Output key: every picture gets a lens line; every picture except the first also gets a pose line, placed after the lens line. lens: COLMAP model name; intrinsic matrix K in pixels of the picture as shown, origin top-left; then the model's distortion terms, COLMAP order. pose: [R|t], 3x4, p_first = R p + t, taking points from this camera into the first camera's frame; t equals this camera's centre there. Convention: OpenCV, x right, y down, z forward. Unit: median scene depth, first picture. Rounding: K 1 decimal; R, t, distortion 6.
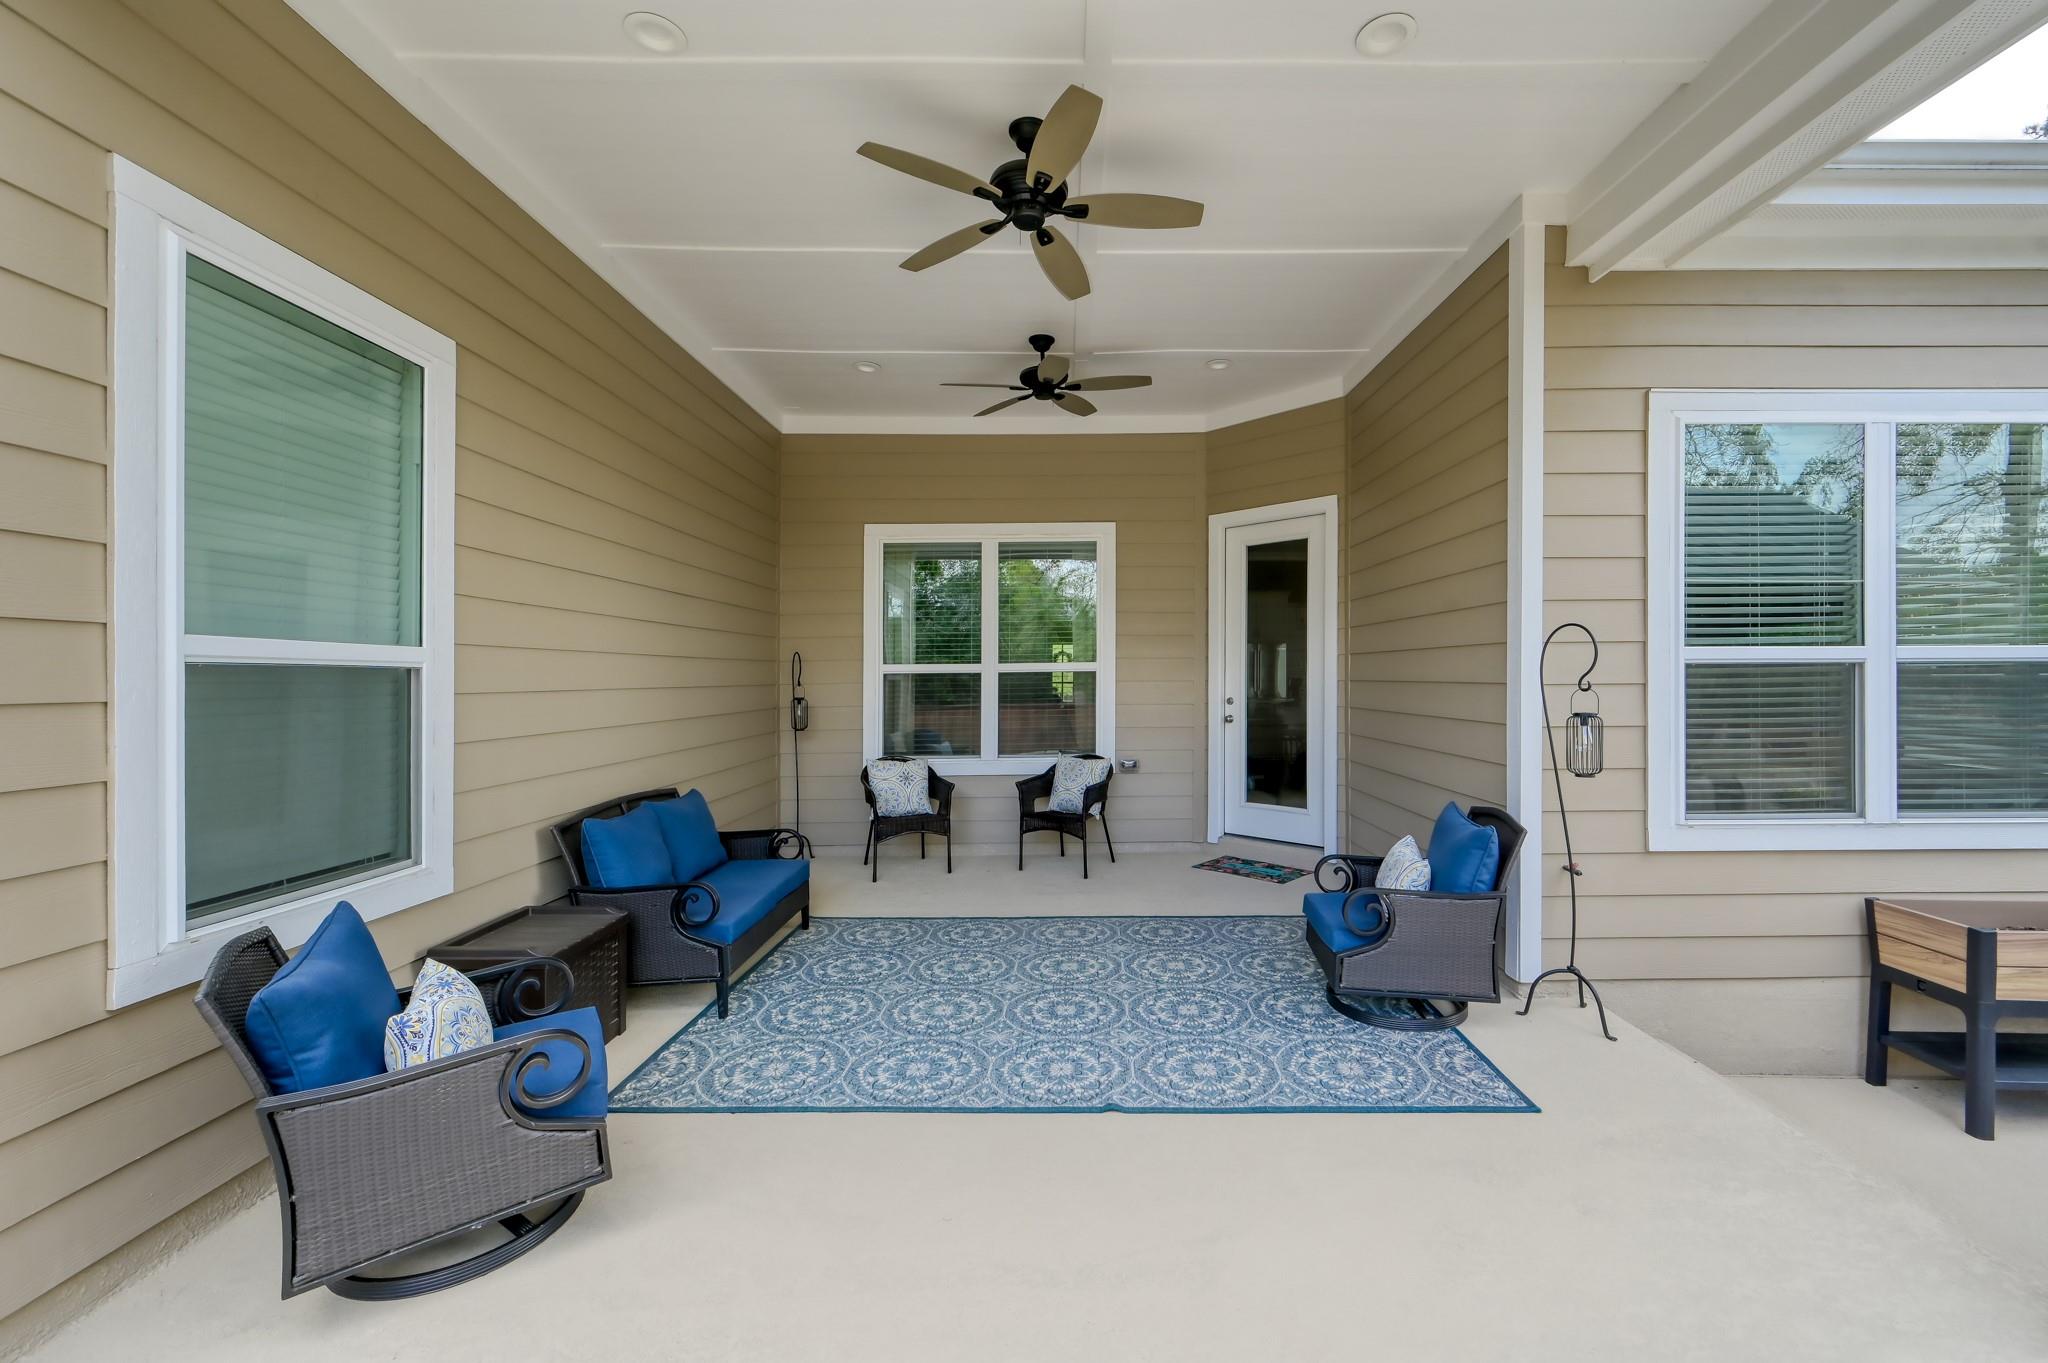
lens RADIAL K [[830.6, 0, 1060.0], [0, 830.6, 652.8], [0, 0, 1]] dist [0.007502, 0.000155]
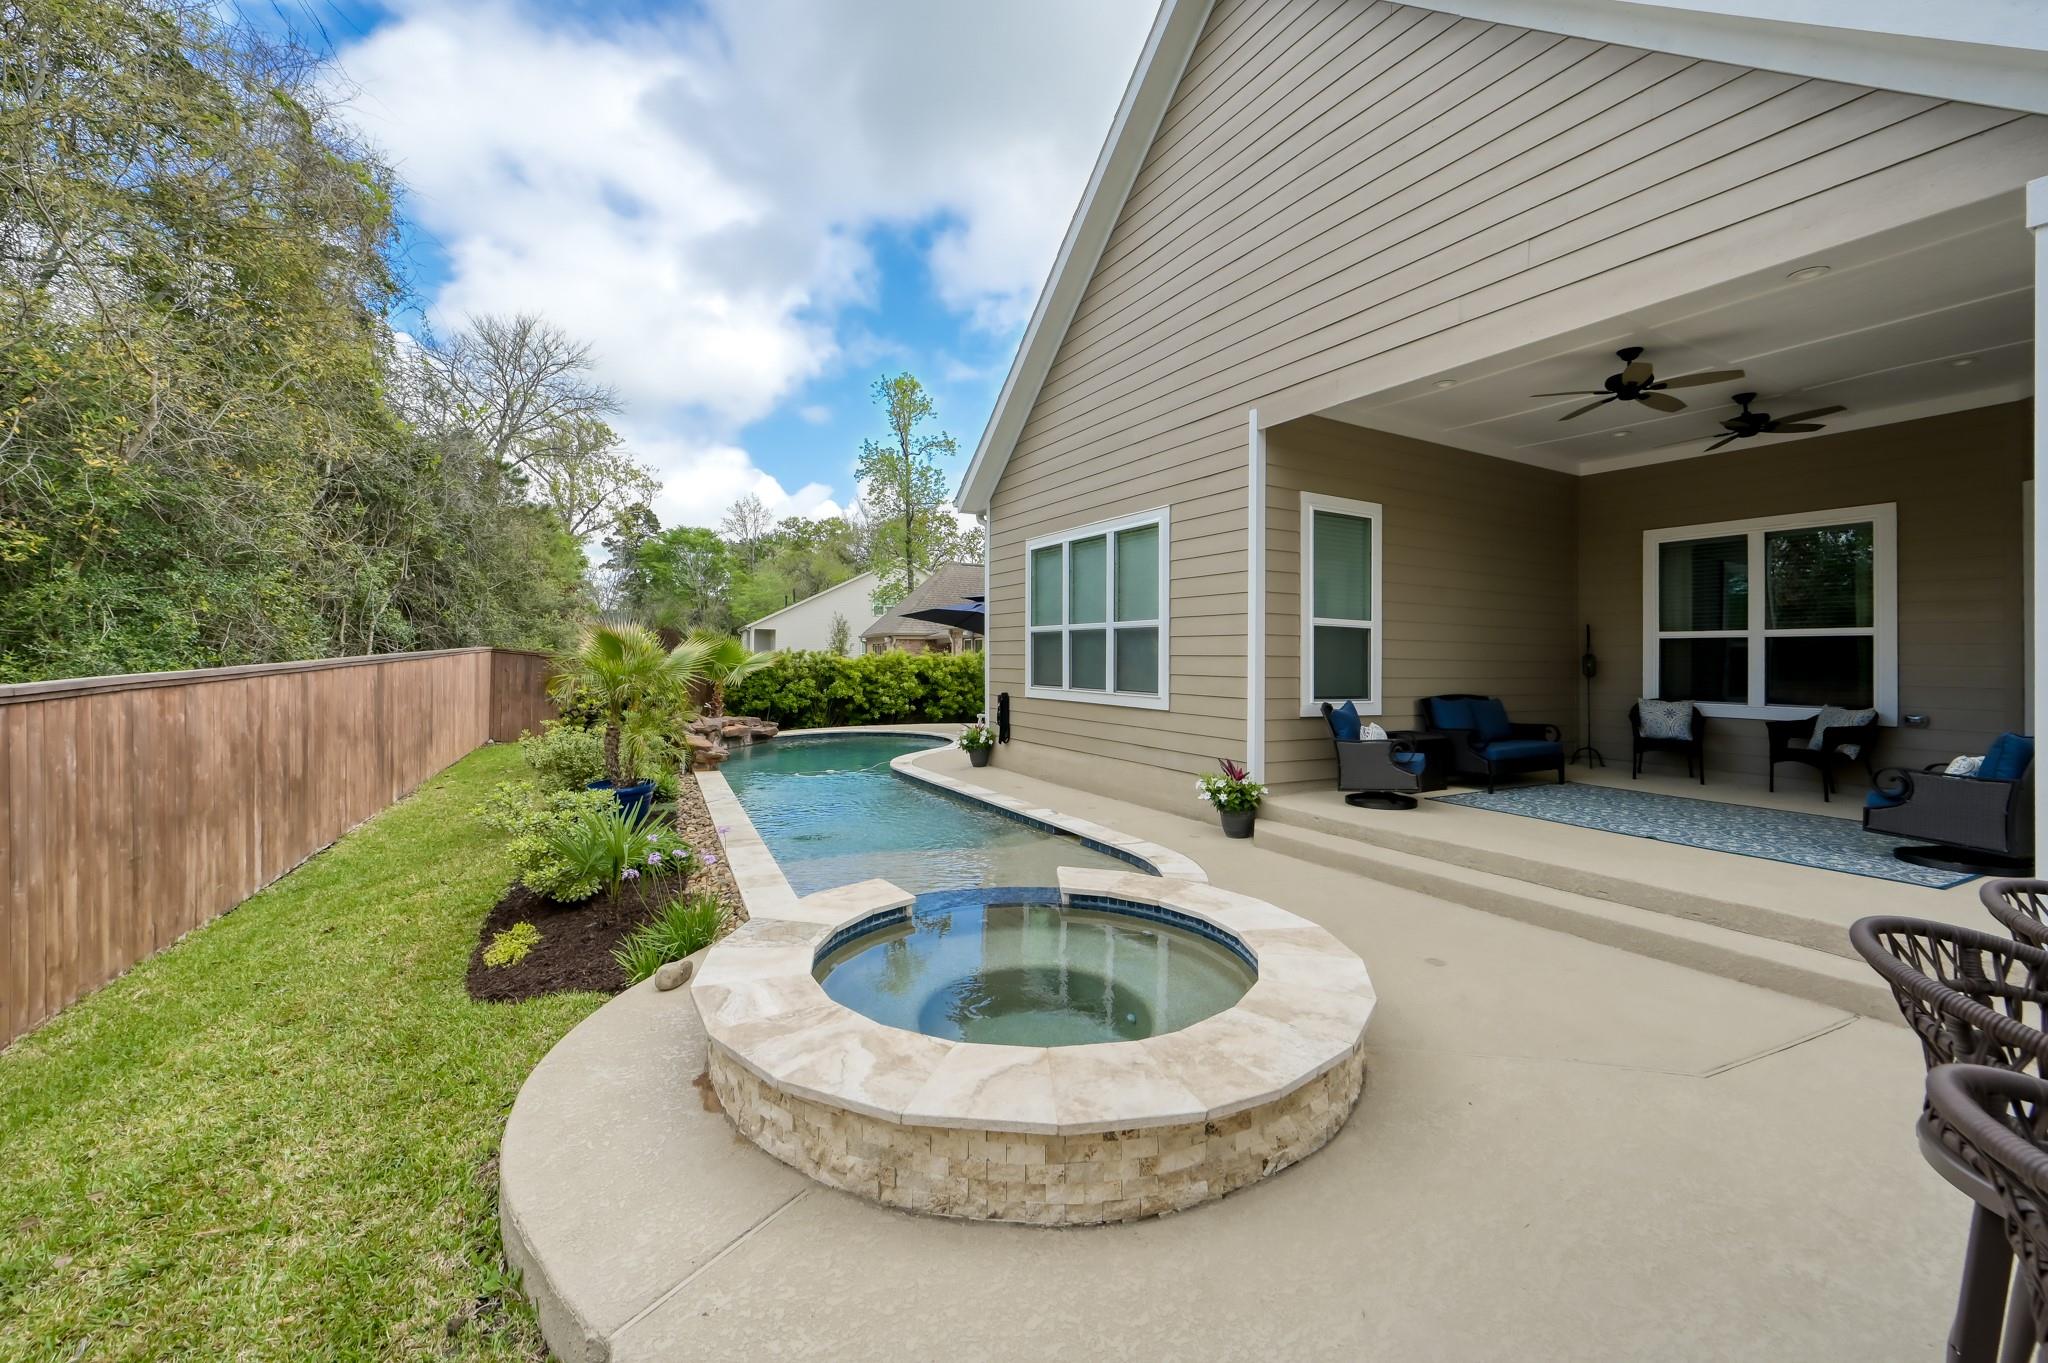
lens RADIAL K [[830.6, 0, 1068.5], [0, 830.6, 654.0], [0, 0, 1]] dist [0.007502, 0.000155]
pose [[0.523878, 0.010451, -0.851729, 0.555791], [0.006941, 0.999839, 0.016538, 0.026210], [0.851765, -0.014575, 0.523721, -0.681079]]
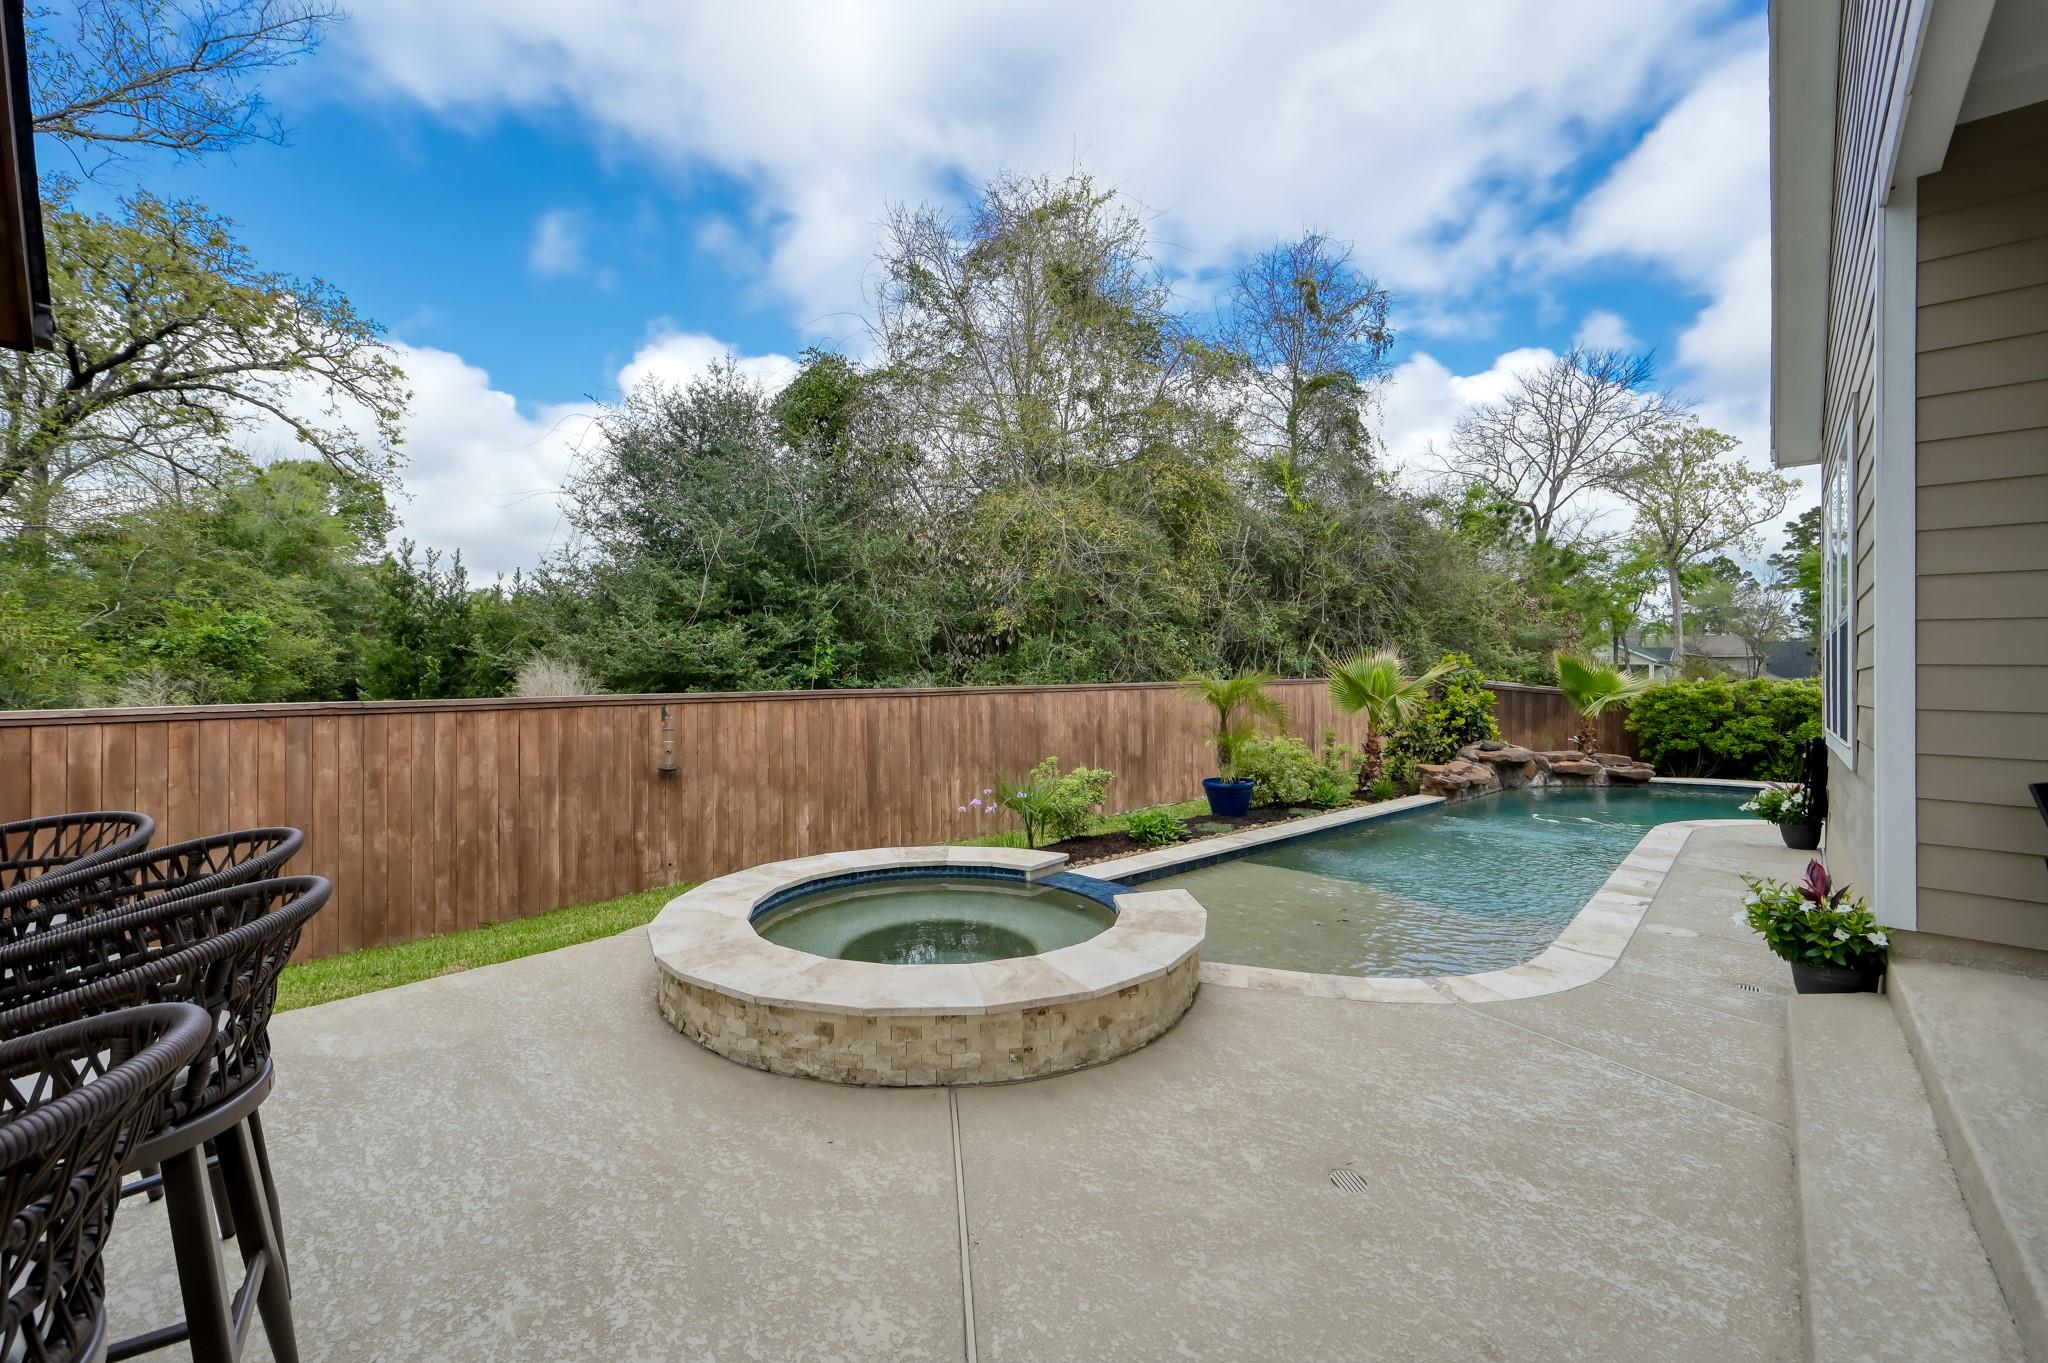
lens RADIAL K [[830.6, 0, 1053.7], [0, 830.6, 644.2], [0, 0, 1]] dist [0.007502, 0.000155]
pose [[-0.649037, -0.031427, -0.760108, 0.531373], [0.011313, 0.998637, -0.050949, 0.059975], [0.760673, -0.041666, -0.647797, 0.203741]]
